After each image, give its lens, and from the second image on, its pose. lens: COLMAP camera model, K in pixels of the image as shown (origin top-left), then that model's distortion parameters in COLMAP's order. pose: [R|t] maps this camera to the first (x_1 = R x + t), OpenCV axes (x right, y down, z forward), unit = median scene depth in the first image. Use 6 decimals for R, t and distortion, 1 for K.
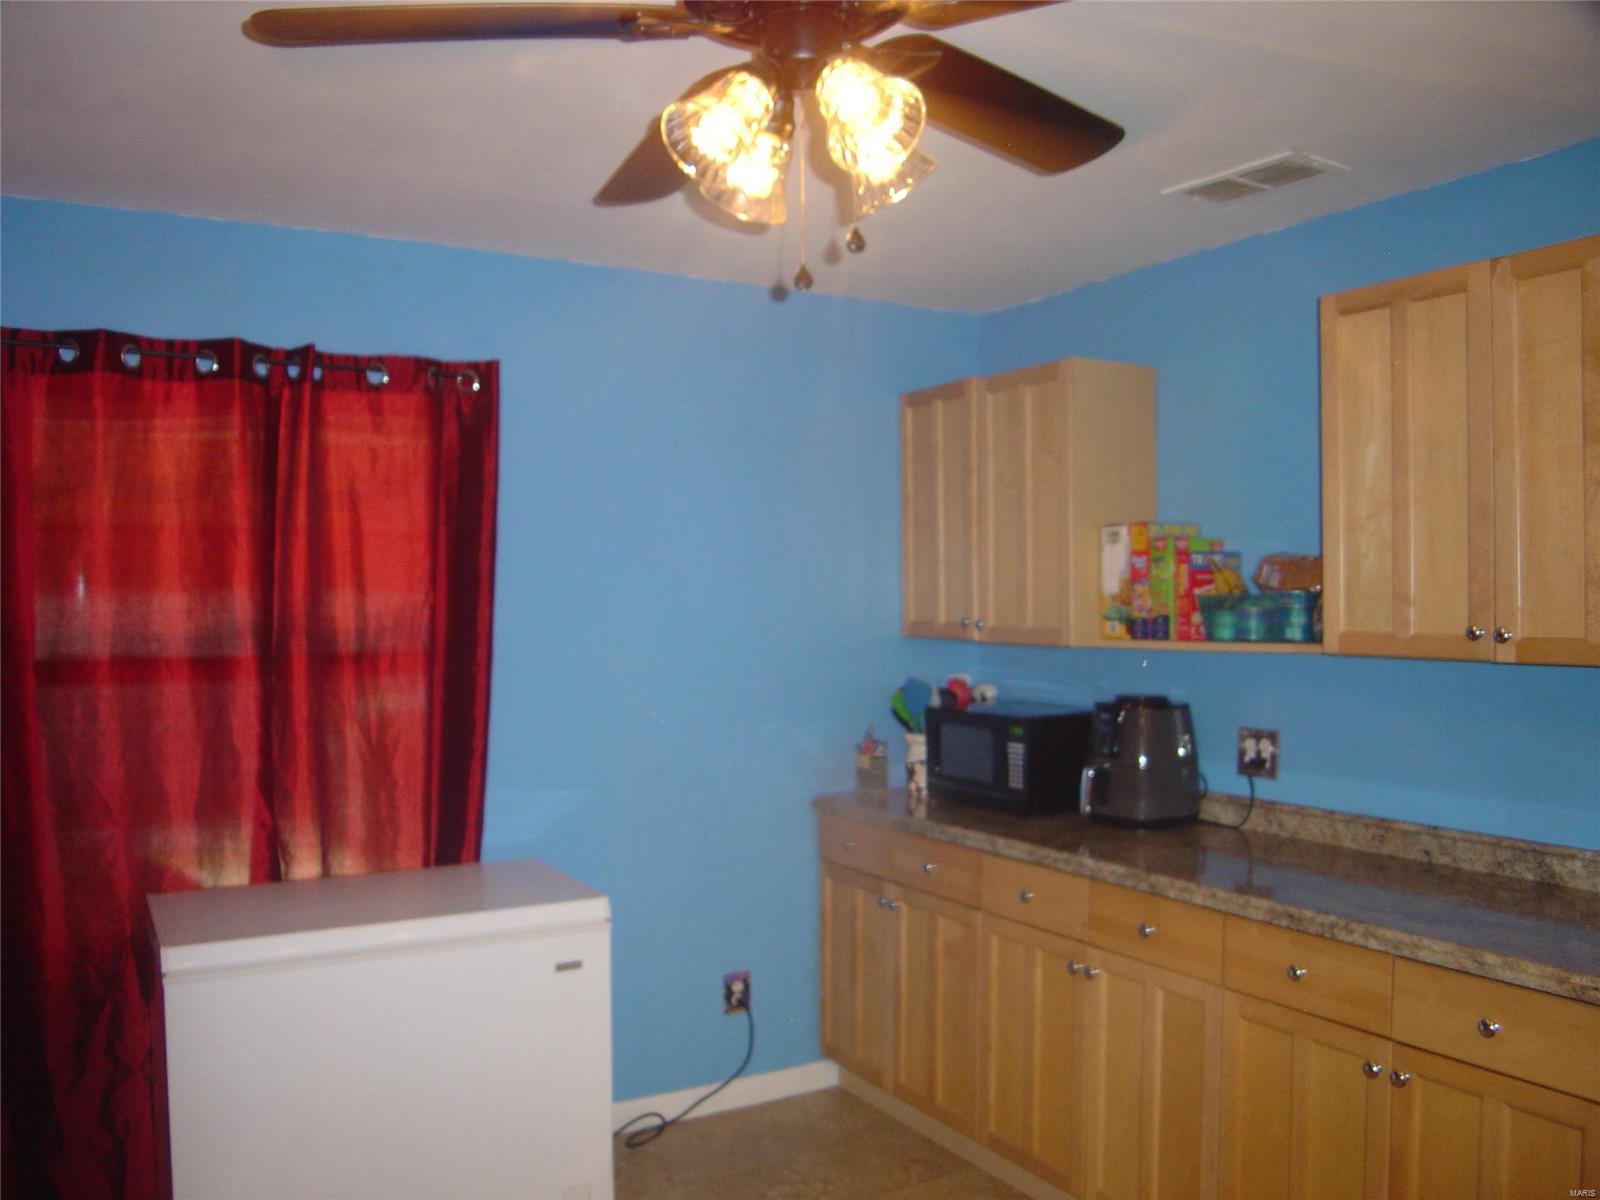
lens RADIAL K [[1293.7, 0, 752.9], [0, 1293.7, 608.5], [0, 0, 1]] dist [-0.114750, 0.059079]
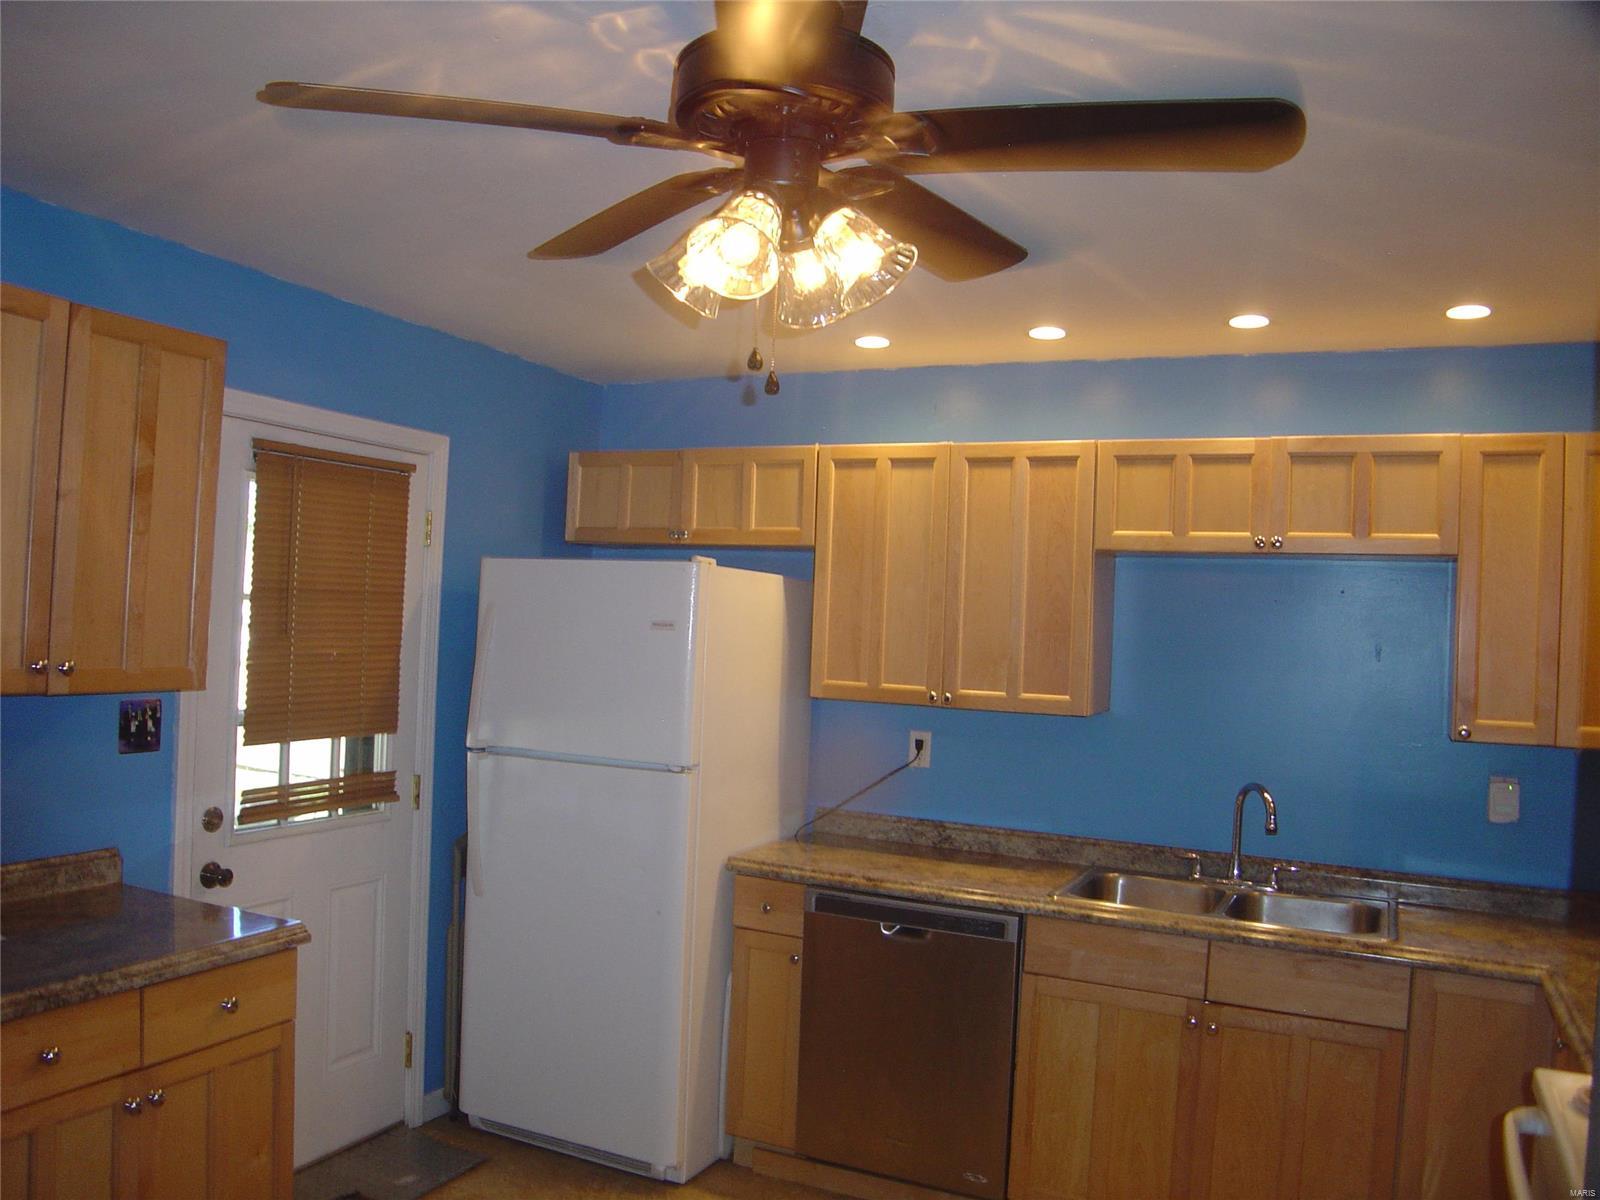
lens RADIAL K [[1293.7, 0, 752.9], [0, 1293.7, 608.5], [0, 0, 1]] dist [-0.114750, 0.059079]
pose [[-0.562121, -0.009205, 0.827004, -0.564672], [-0.030874, 0.999475, -0.009861, -0.033981], [-0.826479, -0.031076, -0.562109, 1.080953]]
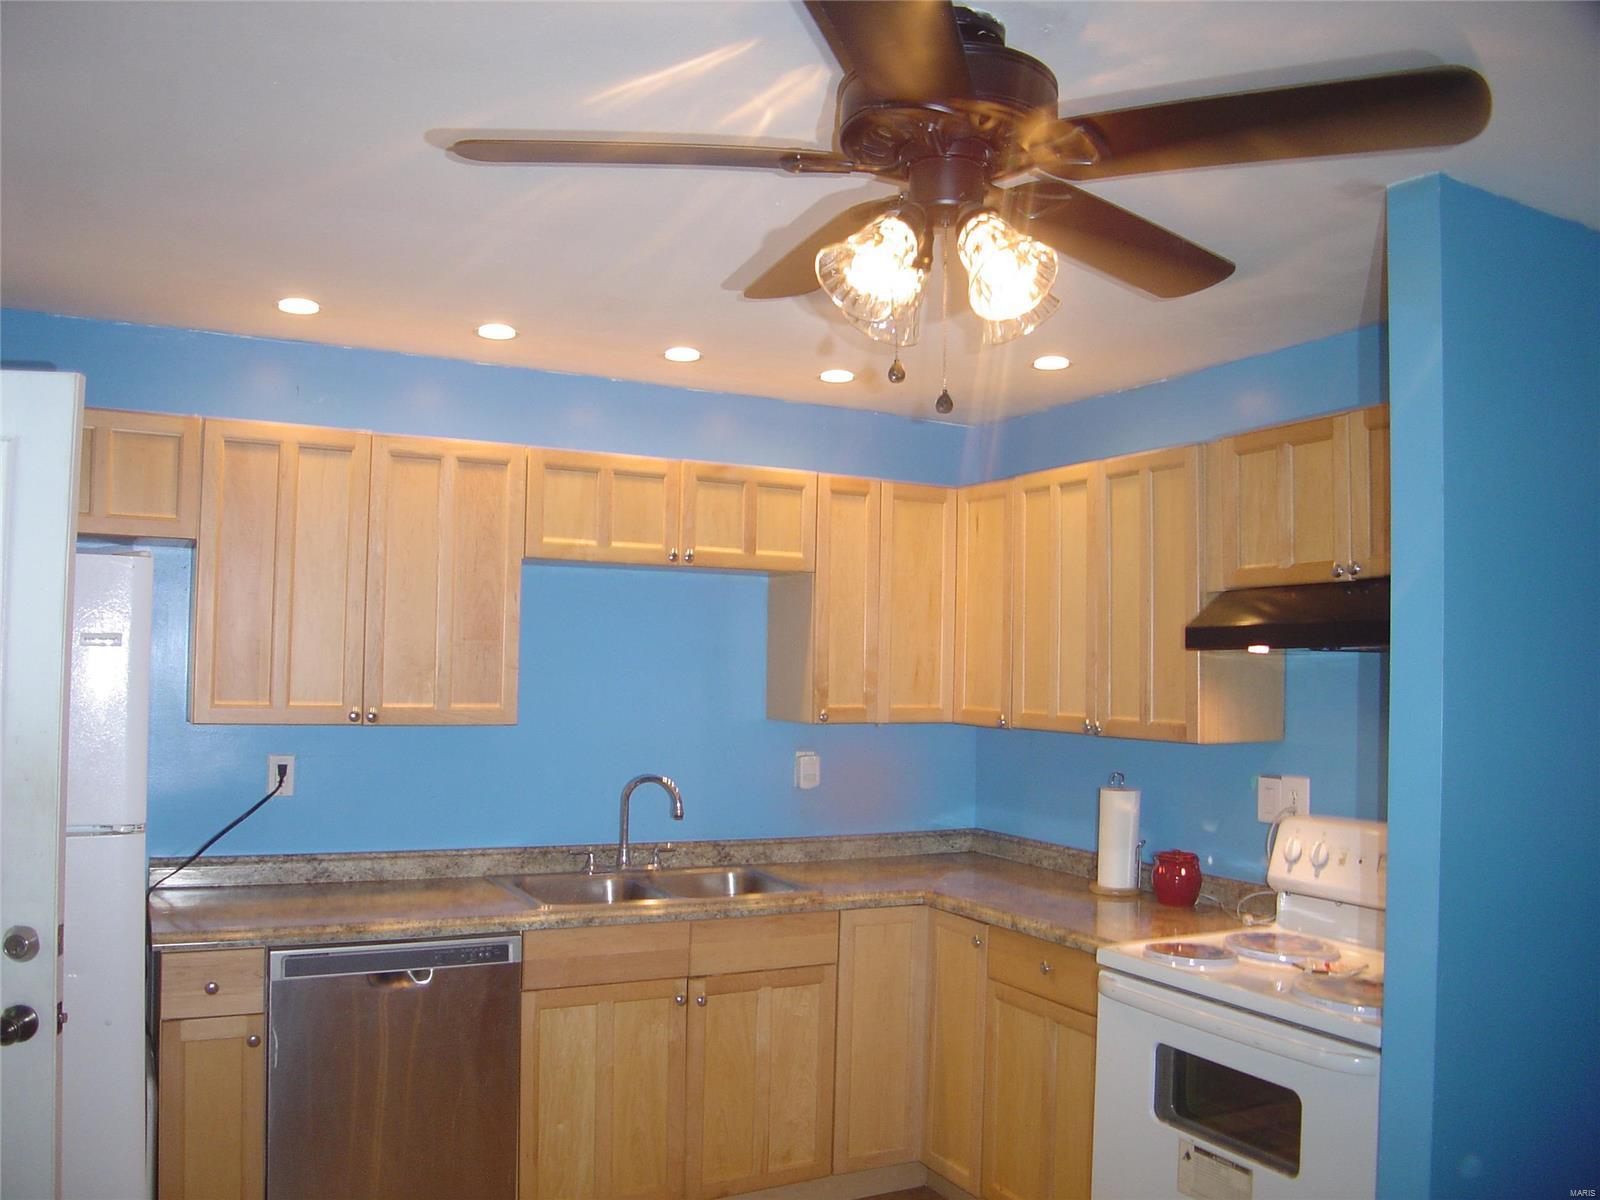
lens RADIAL K [[1299.9, 0, 758.3], [0, 1299.9, 602.5], [0, 0, 1]] dist [-0.130624, 0.104135]
pose [[-0.999053, -0.009347, 0.042495, 0.097765], [-0.010852, 0.999317, -0.035312, -0.025961], [-0.042136, -0.035740, -0.998472, 1.391009]]
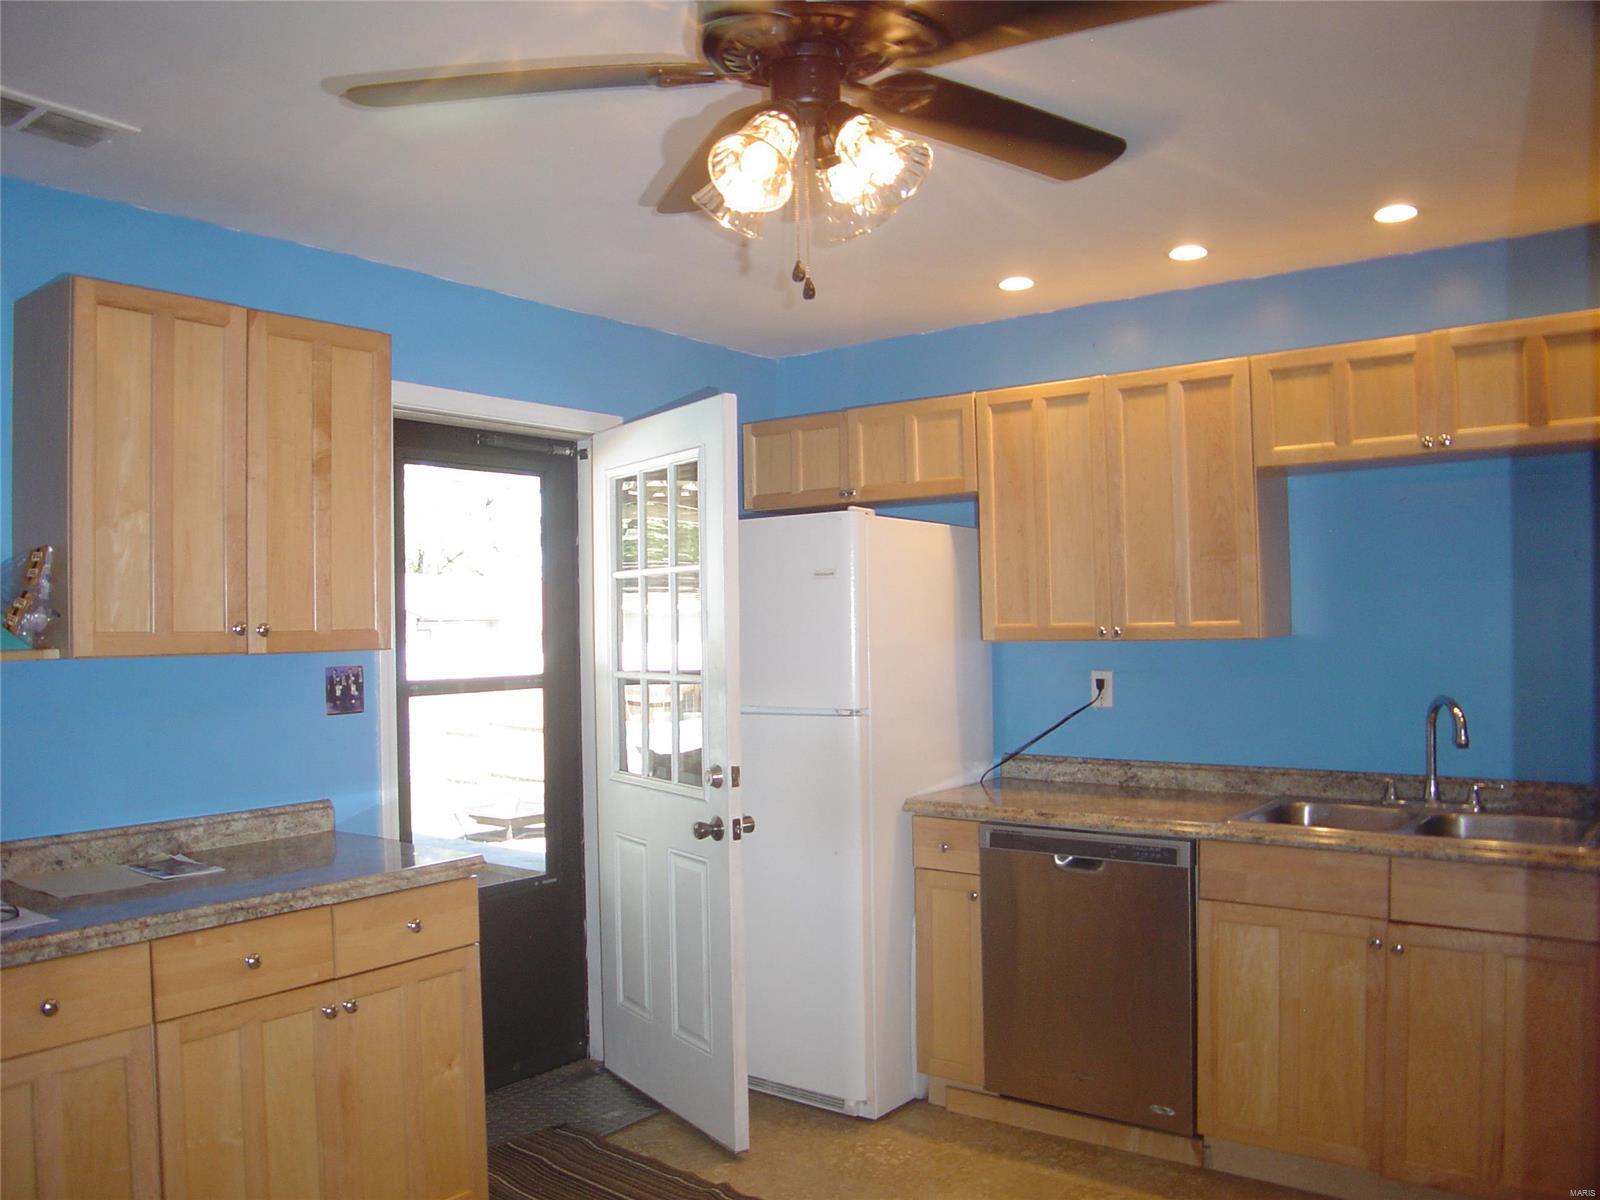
lens RADIAL K [[1299.9, 0, 758.3], [0, 1299.9, 602.5], [0, 0, 1]] dist [-0.130624, 0.104135]
pose [[-0.385743, 0.028034, 0.922180, -0.666475], [0.030589, 0.999377, -0.017585, 0.030133], [-0.922099, 0.021425, -0.386360, 1.000959]]
